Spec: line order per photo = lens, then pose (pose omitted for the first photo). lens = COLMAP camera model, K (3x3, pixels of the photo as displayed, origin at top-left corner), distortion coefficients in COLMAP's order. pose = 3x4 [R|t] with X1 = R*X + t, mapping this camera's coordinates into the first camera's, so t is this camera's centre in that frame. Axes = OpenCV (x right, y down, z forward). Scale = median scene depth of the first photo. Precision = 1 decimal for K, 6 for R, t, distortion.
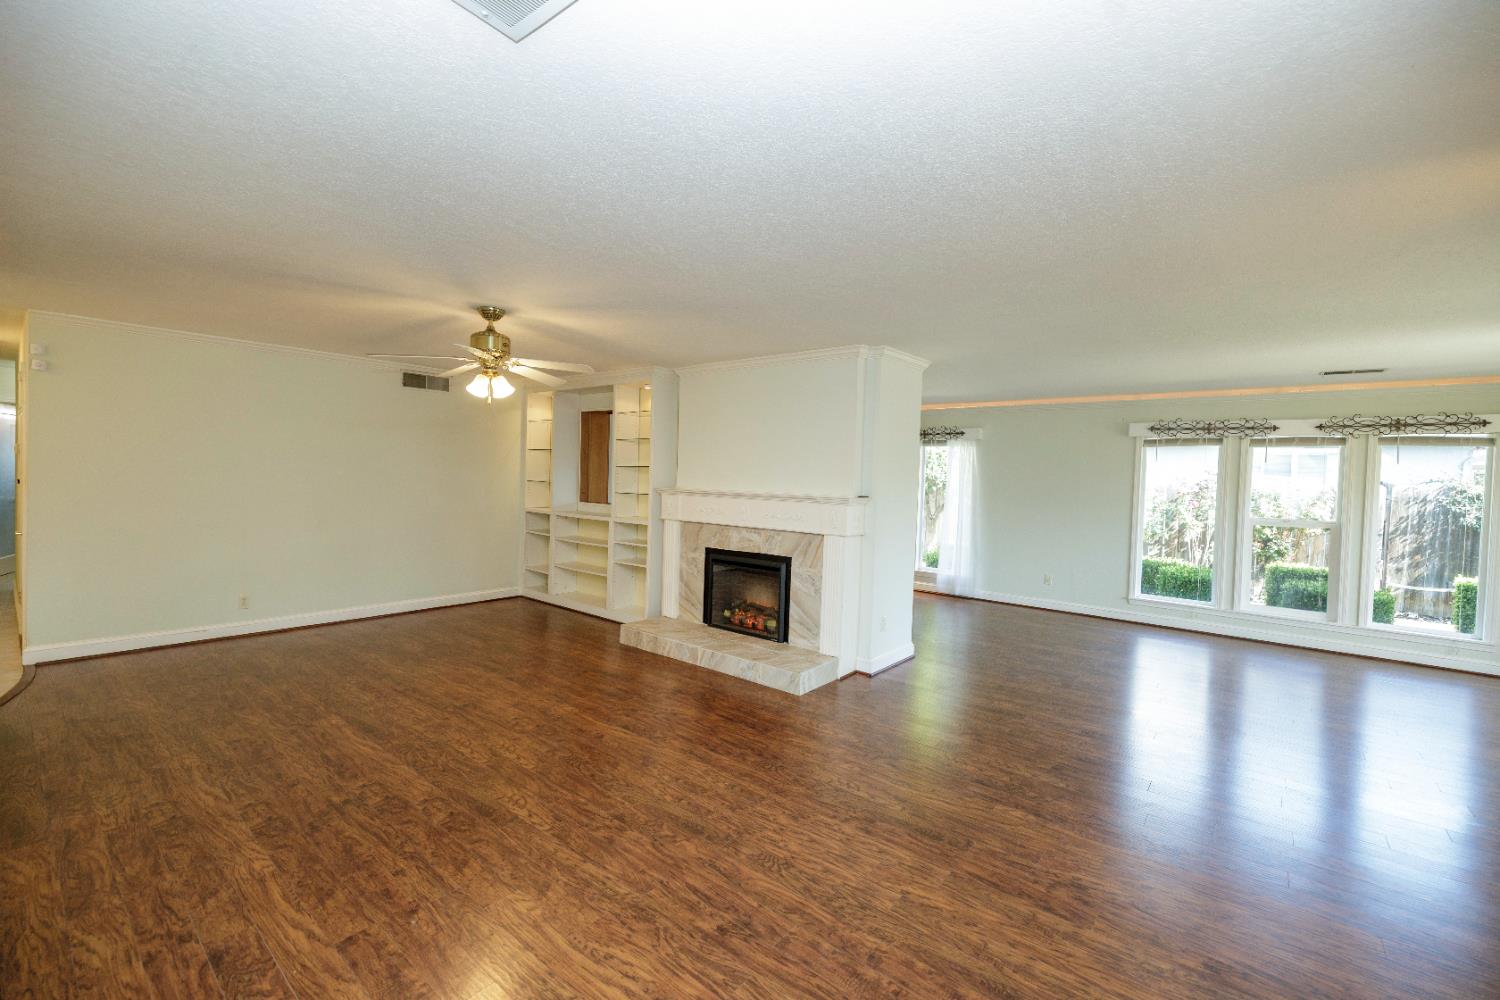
lens RADIAL K [[629.1, 0, 744.5], [0, 629.1, 493.3], [0, 0, 1]] dist [0.002304, -0.001174]
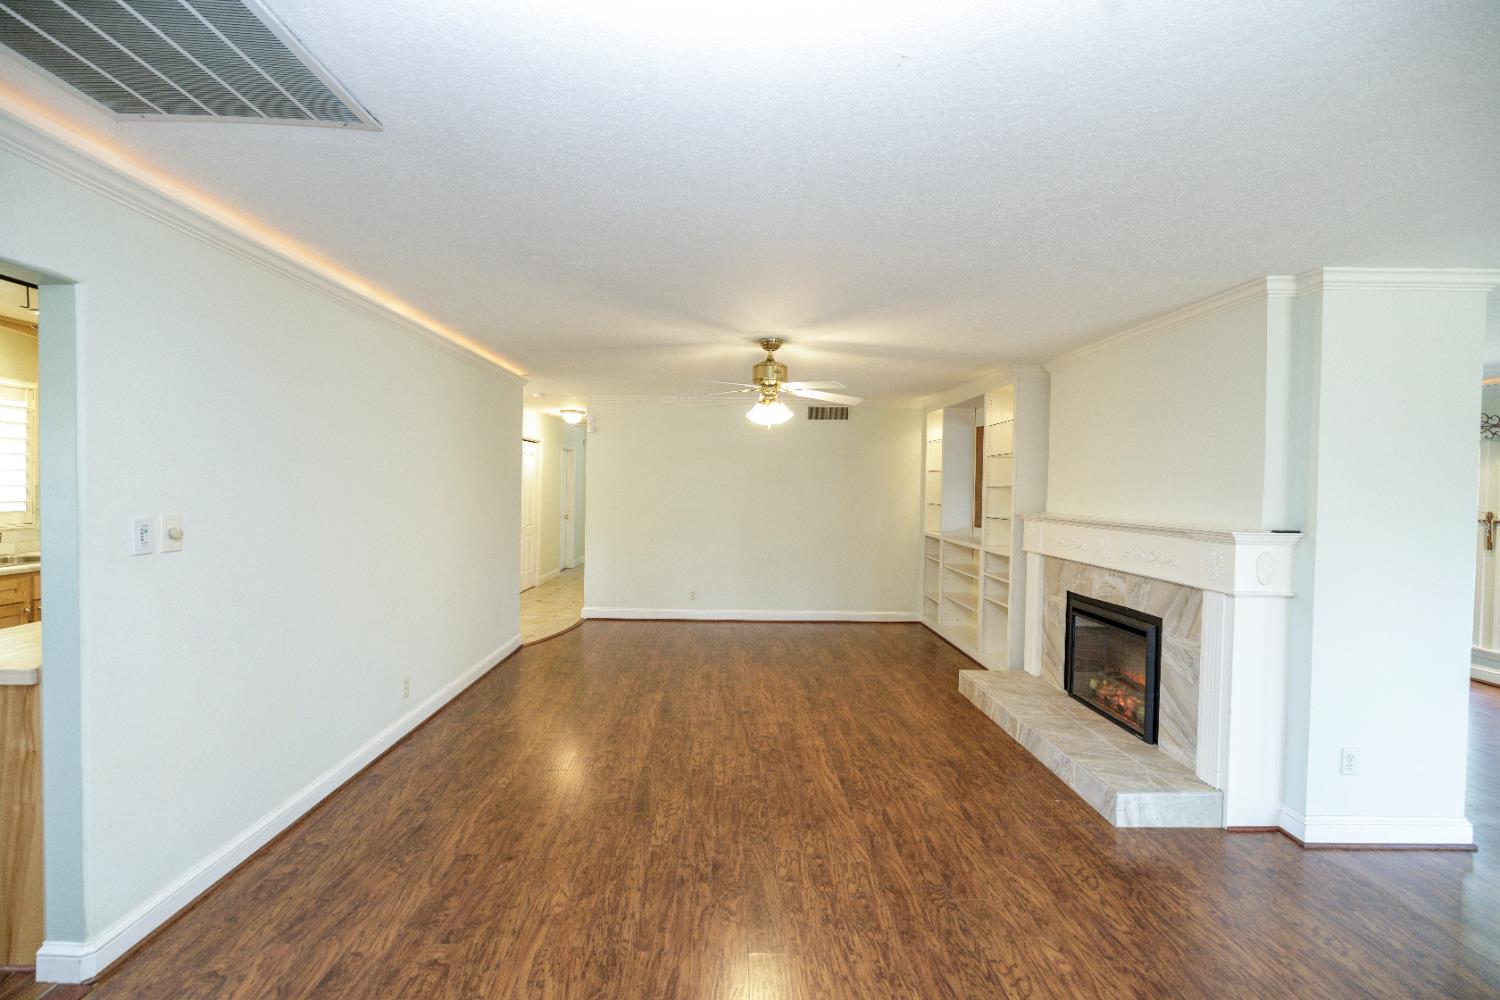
lens RADIAL K [[629.1, 0, 743.4], [0, 629.1, 497.8], [0, 0, 1]] dist [0.002304, -0.001174]
pose [[0.658164, -0.003673, -0.752865, 0.372015], [-0.019208, 0.999581, -0.021668, -0.004428], [0.752629, 0.028723, 0.657818, 0.287916]]
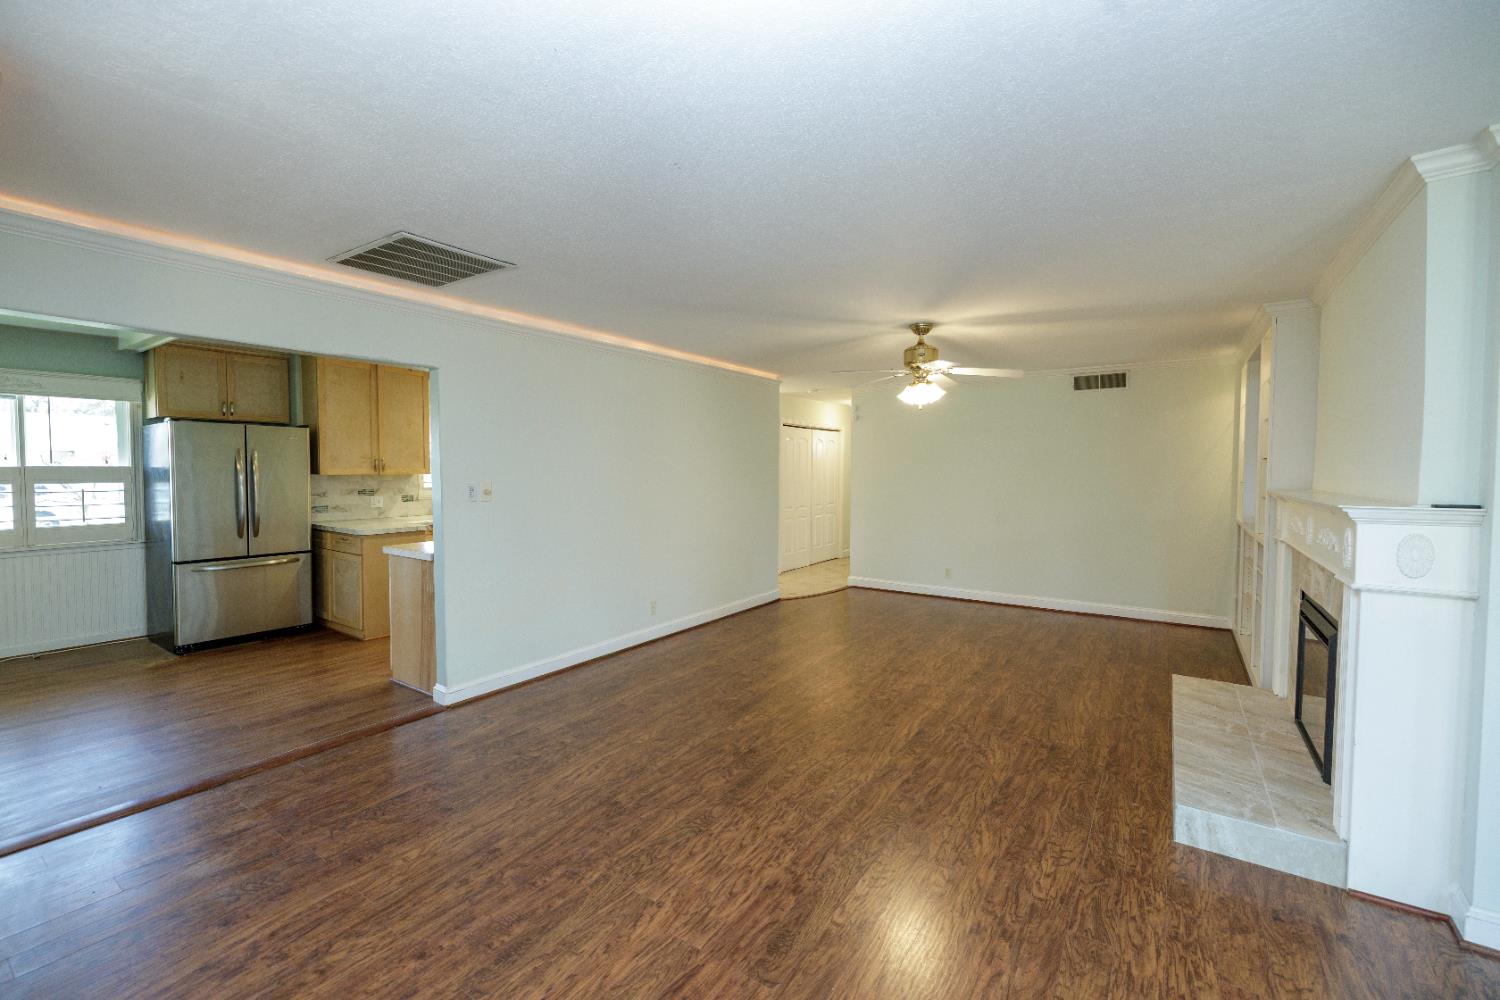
lens RADIAL K [[629.1, 0, 737.3], [0, 629.1, 492.6], [0, 0, 1]] dist [0.002304, -0.001174]
pose [[0.082905, 0.008067, -0.996525, 0.709744], [-0.027784, 0.999597, 0.005781, 0.008721], [0.996170, 0.027208, 0.083096, 0.608062]]
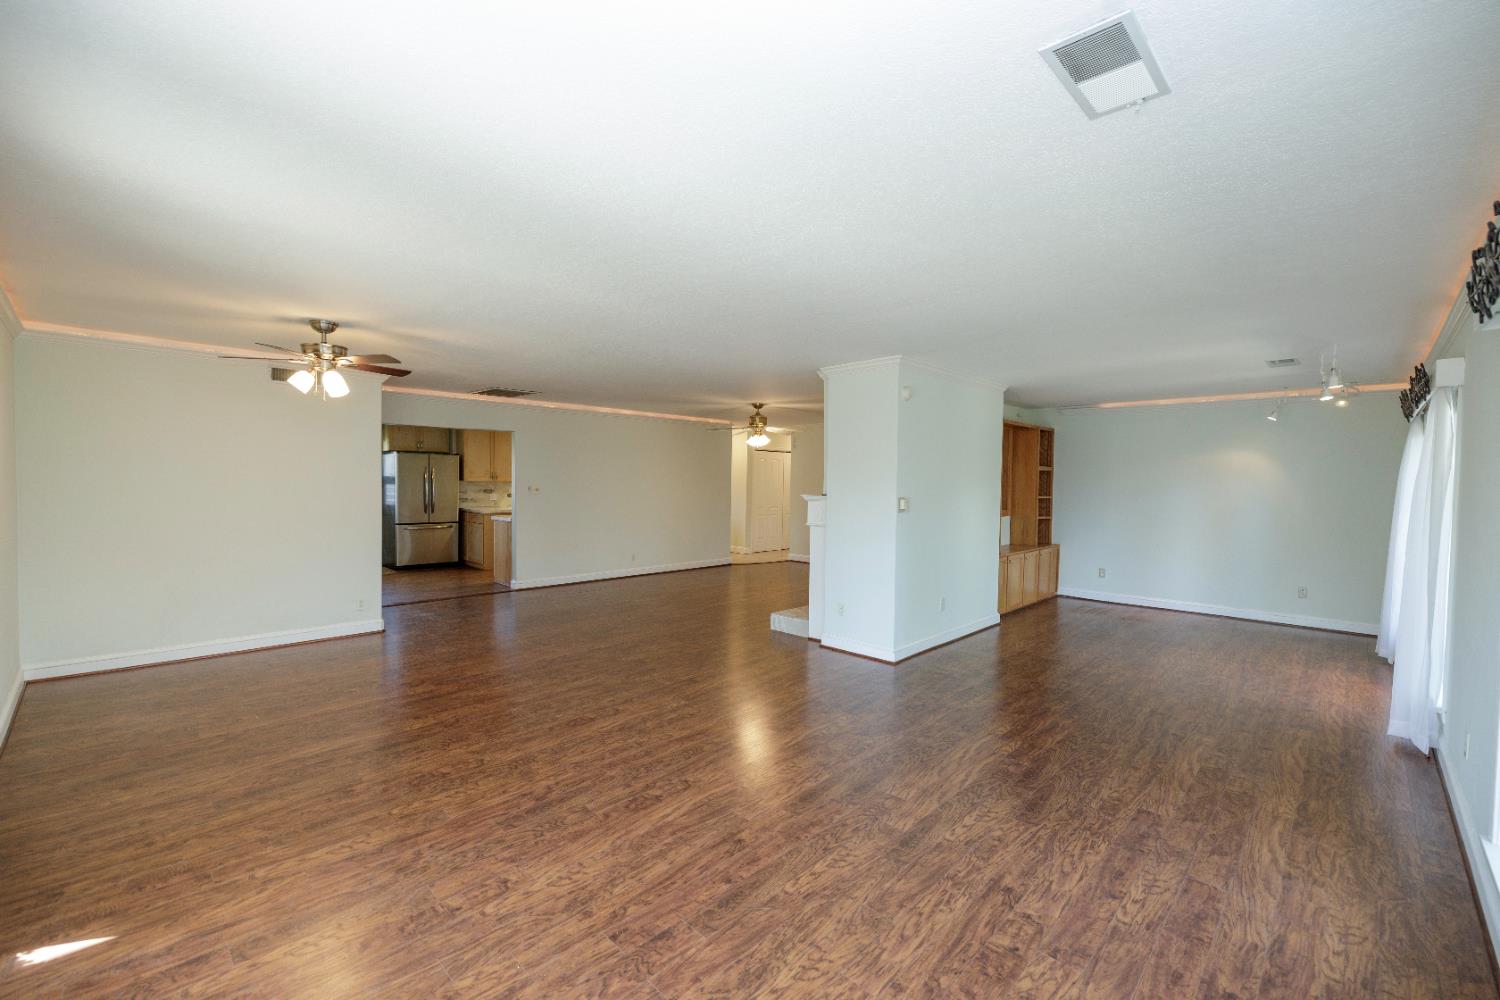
lens RADIAL K [[629.1, 0, 744.2], [0, 629.1, 494.0], [0, 0, 1]] dist [0.002304, -0.001174]
pose [[-0.083749, -0.008955, -0.996447, 1.743000], [-0.042912, 0.999064, -0.005372, 0.020878], [0.995562, 0.042309, -0.084055, 1.179081]]
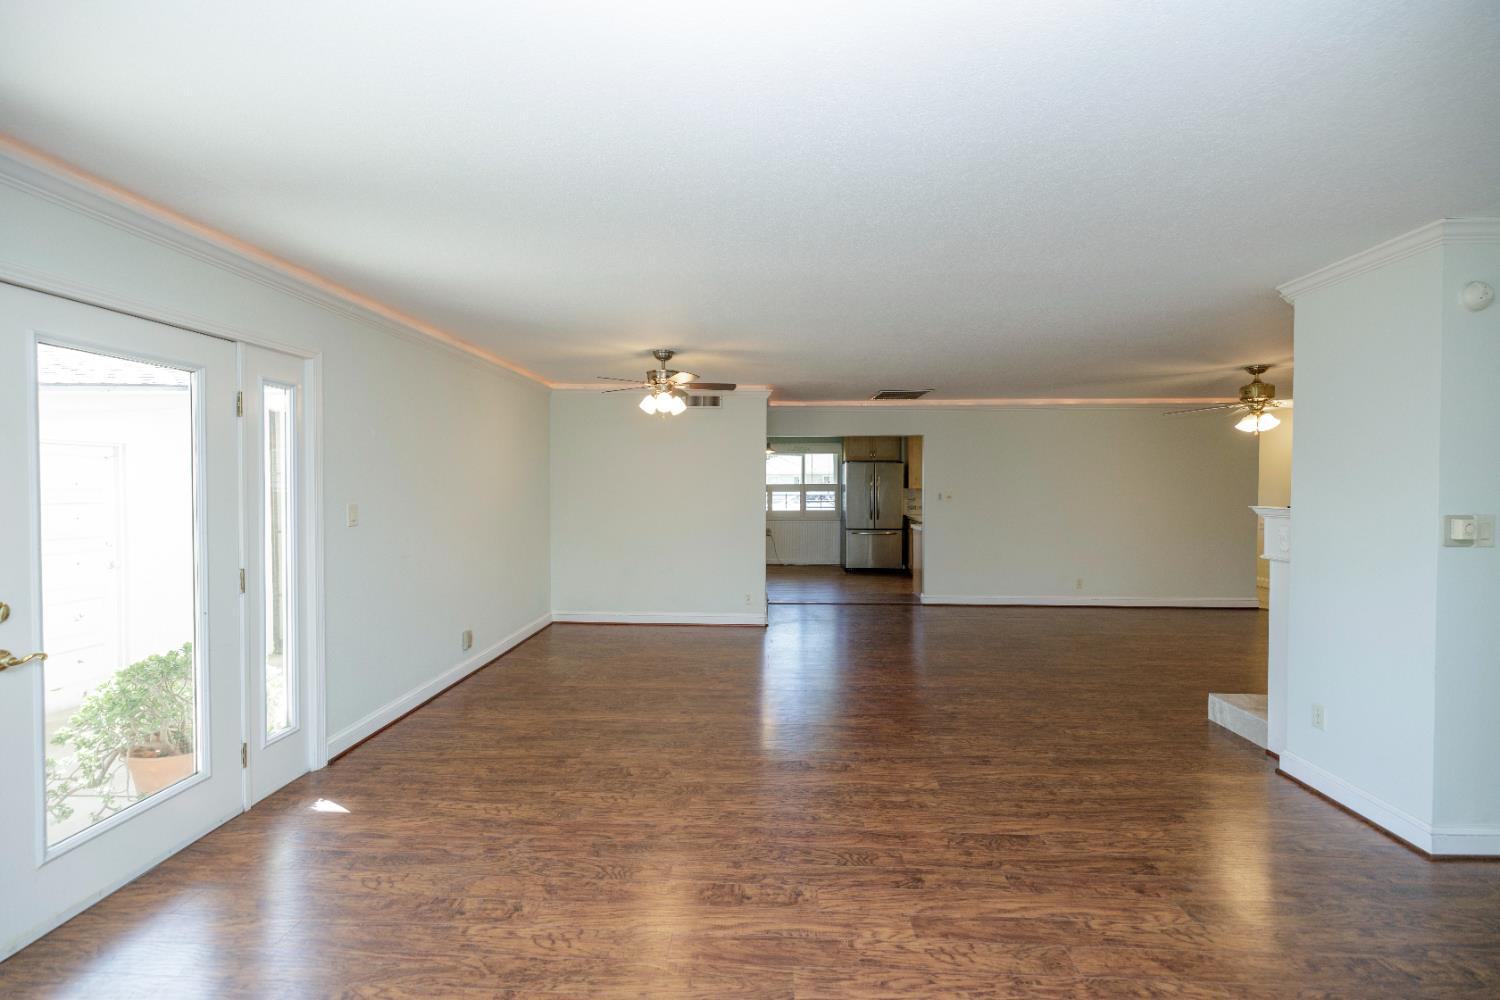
lens RADIAL K [[629.1, 0, 742.6], [0, 629.1, 496.6], [0, 0, 1]] dist [0.002304, -0.001174]
pose [[-0.798124, -0.019759, -0.602169, 1.345023], [-0.042807, 0.998796, 0.023964, 0.003827], [0.600971, 0.044904, -0.798009, 1.475804]]
